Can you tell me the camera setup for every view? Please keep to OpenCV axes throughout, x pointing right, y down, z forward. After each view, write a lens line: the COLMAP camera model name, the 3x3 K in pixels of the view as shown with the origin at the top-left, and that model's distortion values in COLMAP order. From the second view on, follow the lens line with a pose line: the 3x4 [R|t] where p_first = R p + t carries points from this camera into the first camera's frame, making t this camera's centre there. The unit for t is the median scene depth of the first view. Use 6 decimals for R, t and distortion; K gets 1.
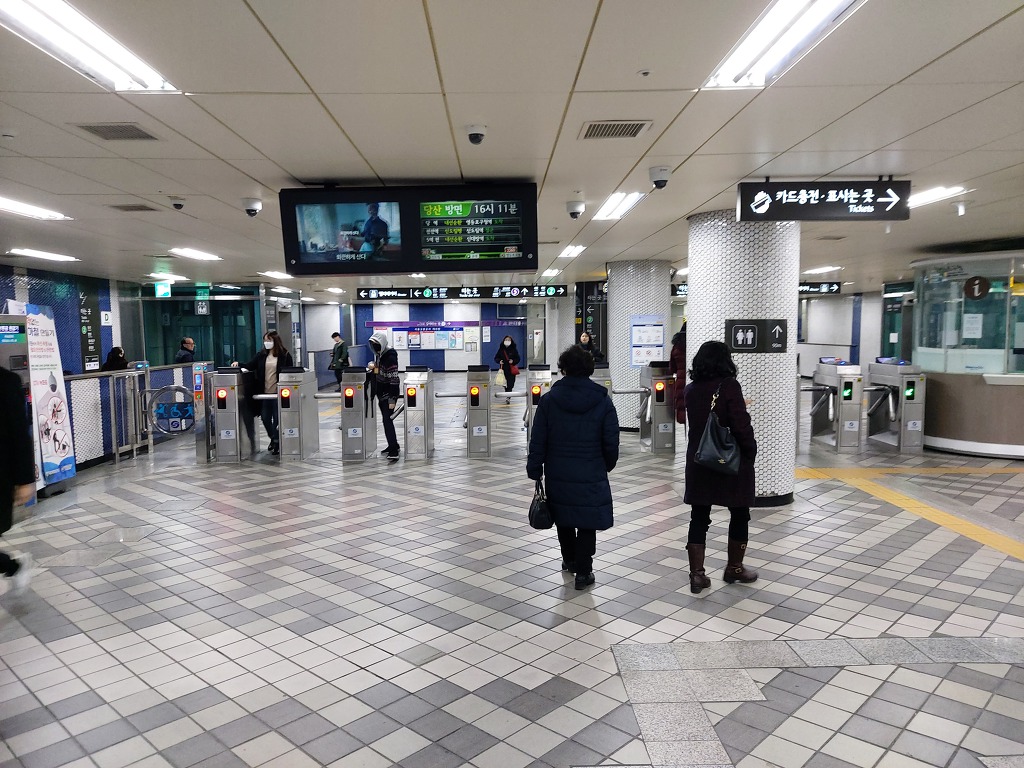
lens RADIAL K [[745.1, 0, 516.3], [0, 745.1, 391.5], [0, 0, 1]] dist [0.012605, 0.003768]
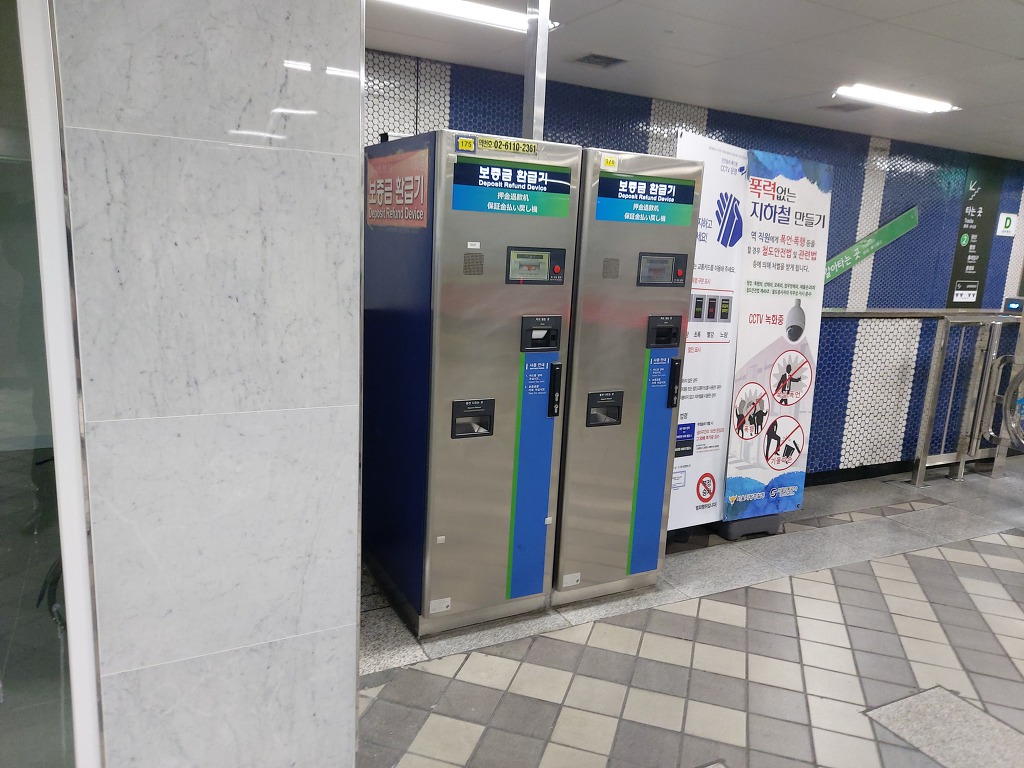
lens RADIAL K [[745.1, 0, 512.9], [0, 745.1, 394.9], [0, 0, 1]] dist [0.012605, 0.003768]
pose [[0.440198, 0.220001, -0.870532, -0.207803], [-0.128662, 0.974969, 0.181334, -0.025138], [0.888635, 0.032182, 0.457485, 0.492028]]
